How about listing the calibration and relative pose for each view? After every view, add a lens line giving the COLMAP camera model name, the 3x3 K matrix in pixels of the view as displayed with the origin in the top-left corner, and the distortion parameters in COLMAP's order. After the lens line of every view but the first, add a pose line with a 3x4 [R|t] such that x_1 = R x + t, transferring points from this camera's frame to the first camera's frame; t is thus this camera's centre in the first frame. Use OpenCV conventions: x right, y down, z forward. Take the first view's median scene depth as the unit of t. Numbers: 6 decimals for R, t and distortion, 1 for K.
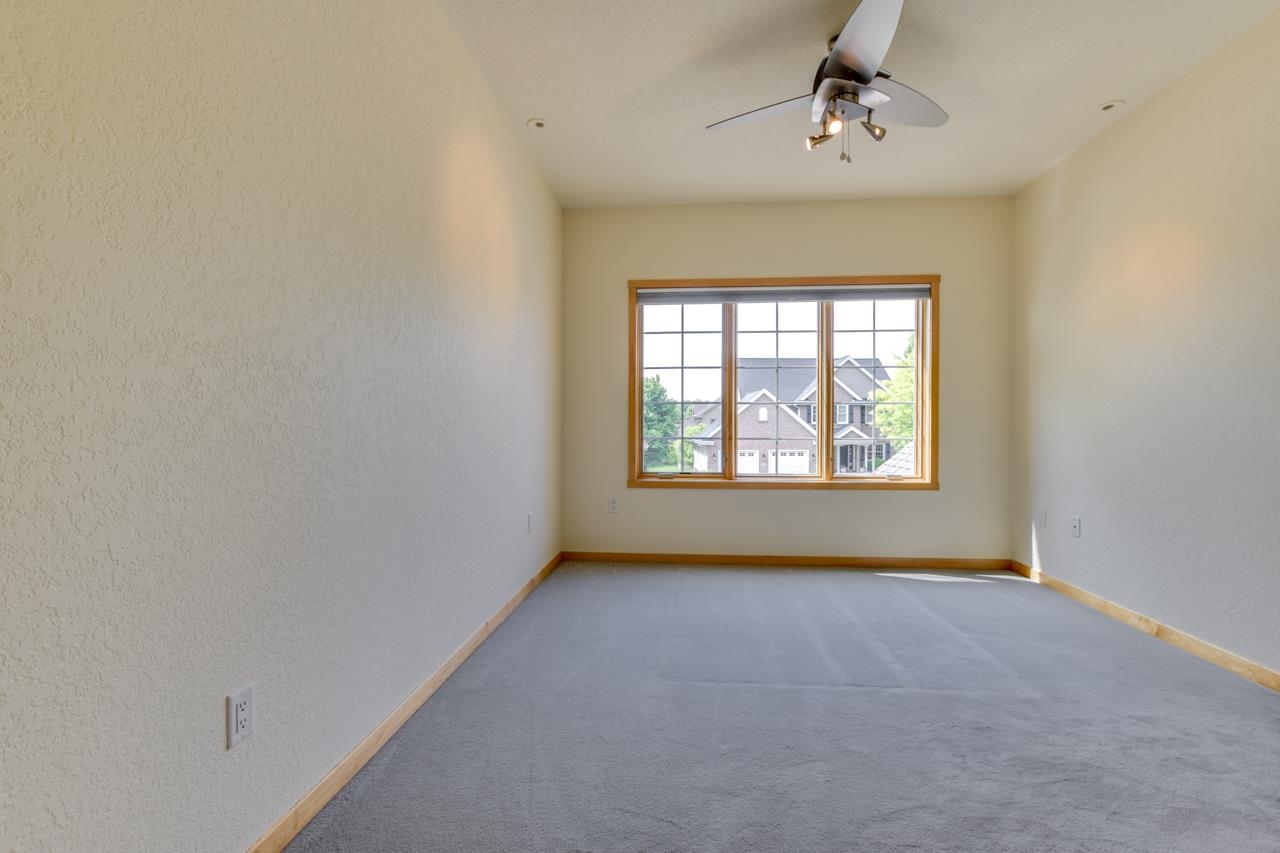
lens RADIAL K [[567.9, 0, 649.4], [0, 567.9, 424.0], [0, 0, 1]] dist [-0.016170, 0.000342]
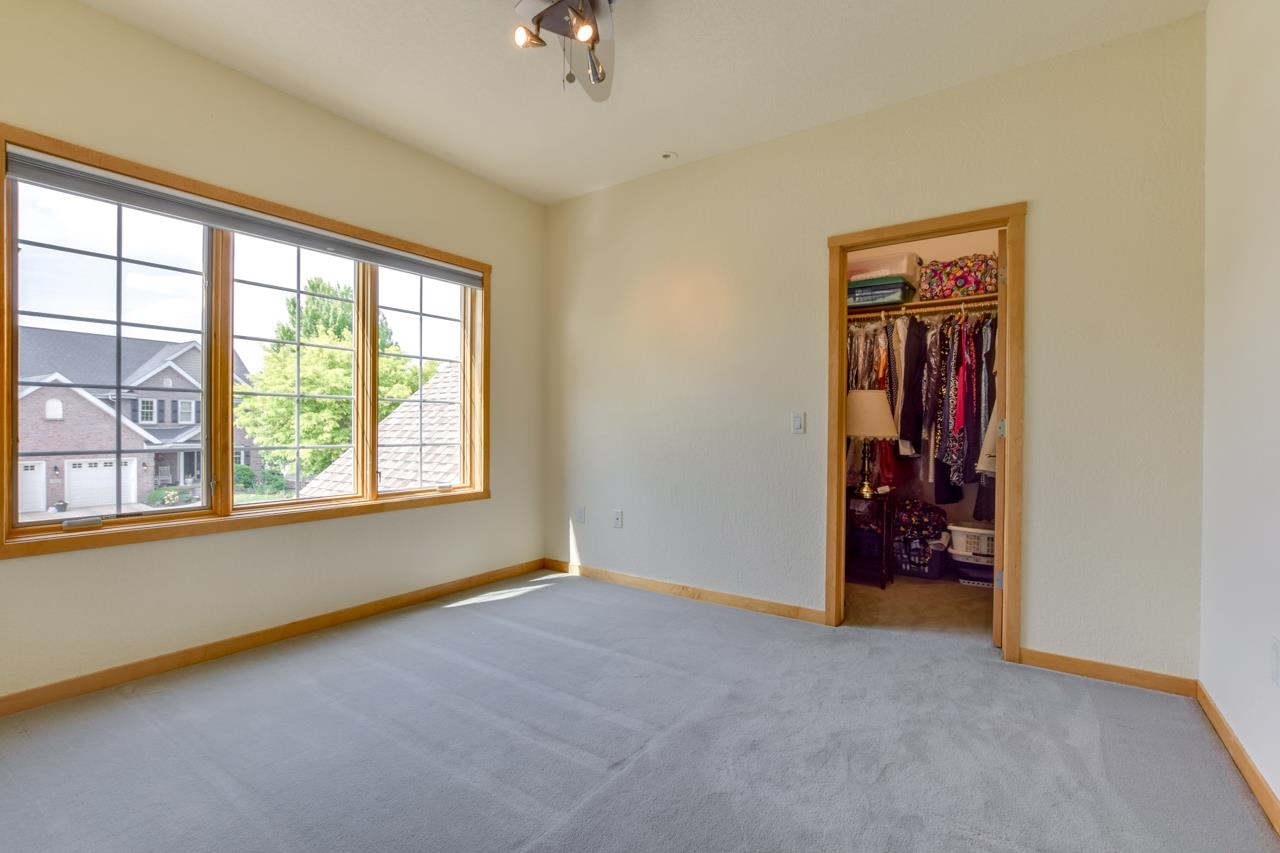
lens RADIAL K [[567.9, 0, 646.5], [0, 567.9, 428.1], [0, 0, 1]] dist [-0.016170, 0.000342]
pose [[0.509909, -0.000766, 0.860228, -0.152363], [-0.005102, 0.999979, 0.003915, -0.002601], [-0.860213, -0.006385, 0.509895, 0.304482]]
